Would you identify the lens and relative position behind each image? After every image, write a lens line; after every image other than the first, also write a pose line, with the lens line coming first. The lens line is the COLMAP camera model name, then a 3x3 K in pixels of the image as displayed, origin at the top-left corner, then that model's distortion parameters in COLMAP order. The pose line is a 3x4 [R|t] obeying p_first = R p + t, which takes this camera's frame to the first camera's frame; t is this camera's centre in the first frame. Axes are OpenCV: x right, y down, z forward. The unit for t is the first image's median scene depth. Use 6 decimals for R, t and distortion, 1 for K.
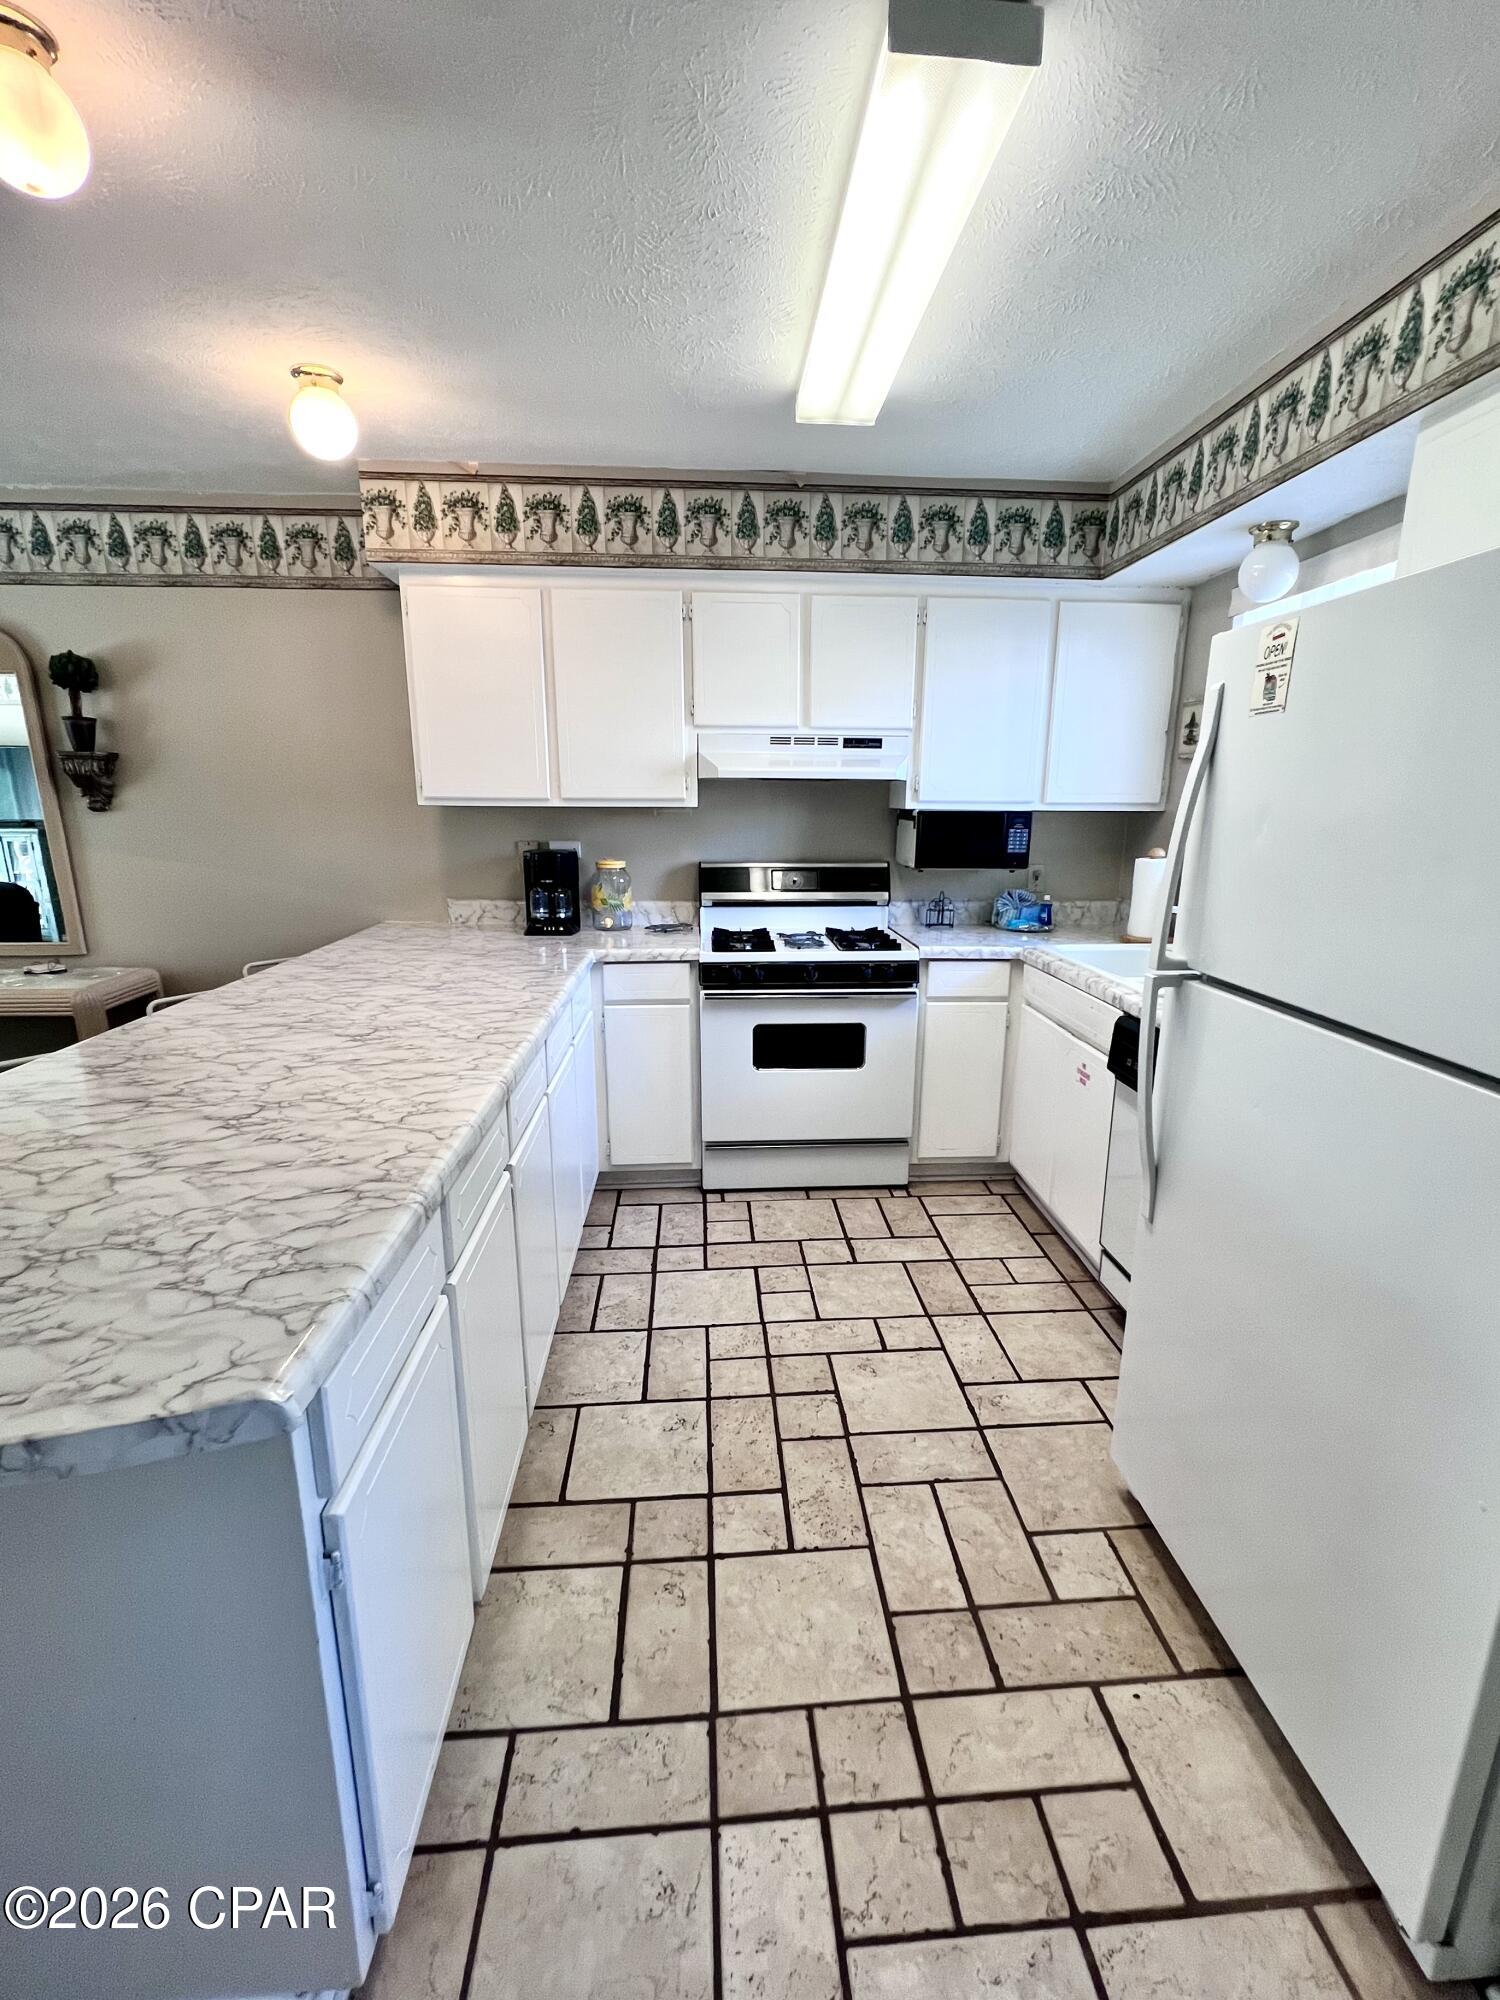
lens RADIAL K [[894.4, 0, 765.6], [0, 894.4, 1029.6], [0, 0, 1]] dist [-0.001844, 0.000406]
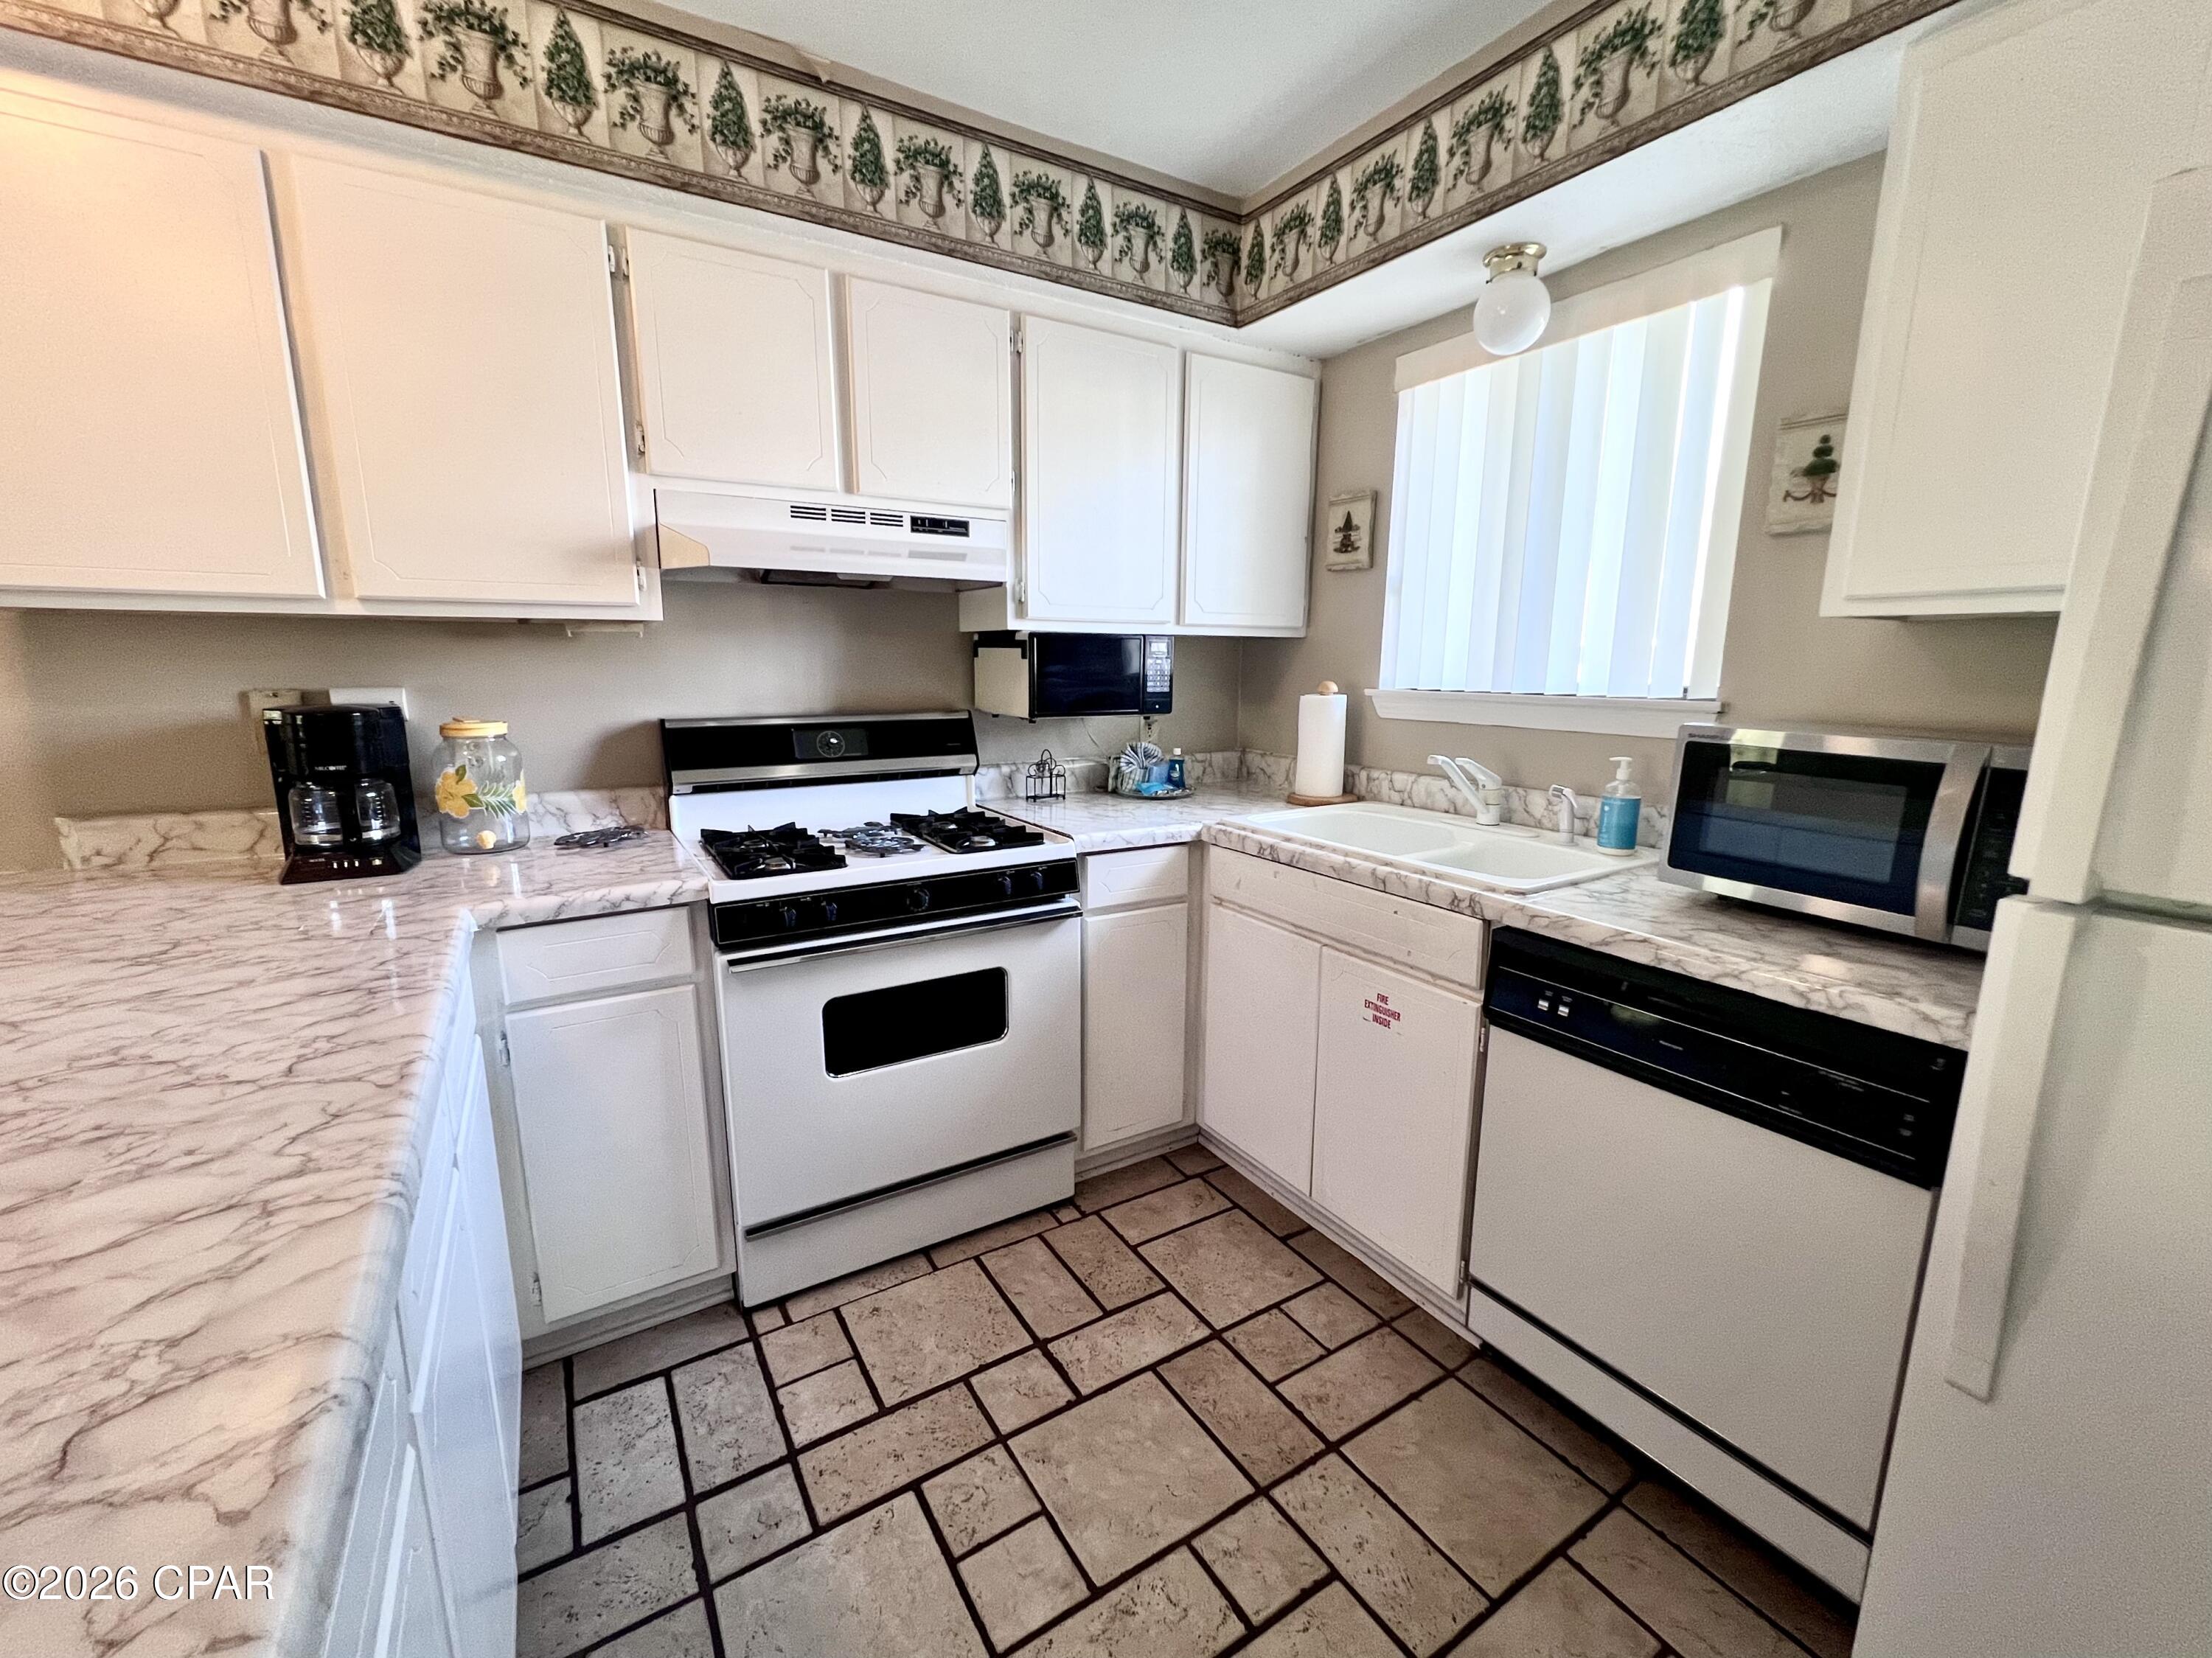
lens RADIAL K [[908.4, 0, 1105.4], [0, 908.4, 833.2], [0, 0, 1]] dist [-0.002535, 0.000545]
pose [[0.886501, -0.088918, 0.454102, -0.110448], [0.114980, 0.992913, -0.030042, -0.075528], [-0.448213, 0.078845, 0.890443, 0.420093]]
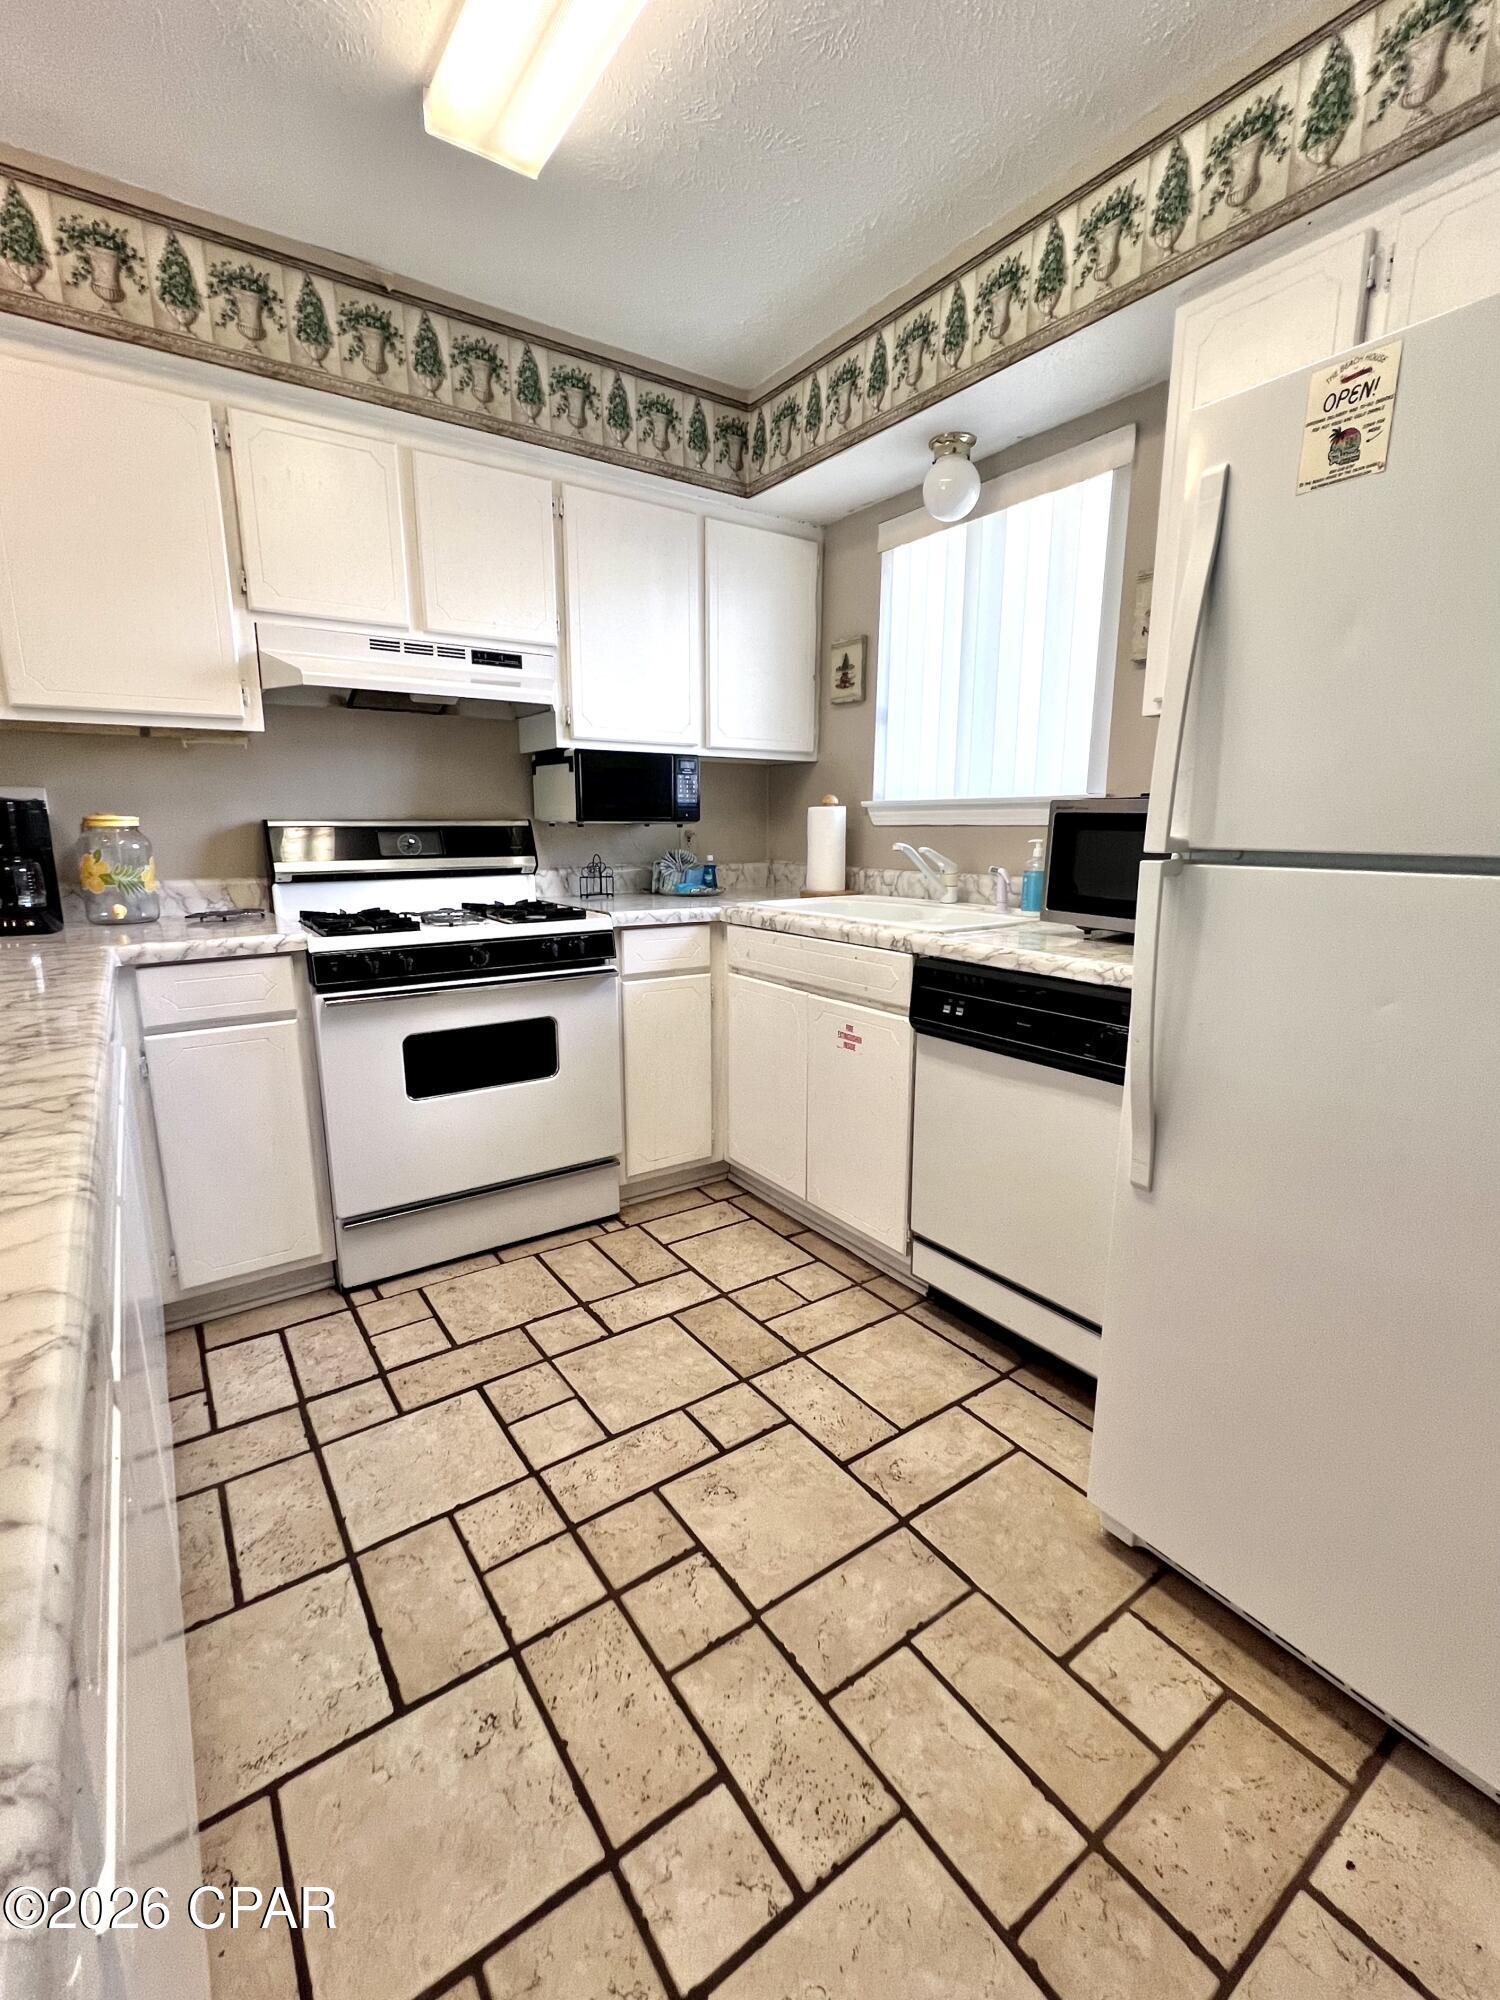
lens RADIAL K [[872.6, 0, 742.4], [0, 872.6, 1000.4], [0, 0, 1]] dist [-0.001569, 0.000522]
pose [[0.860835, -0.107321, 0.497439, -0.126593], [0.130465, 0.991382, -0.011886, 0.009777], [-0.491876, 0.075130, 0.867418, 0.285882]]
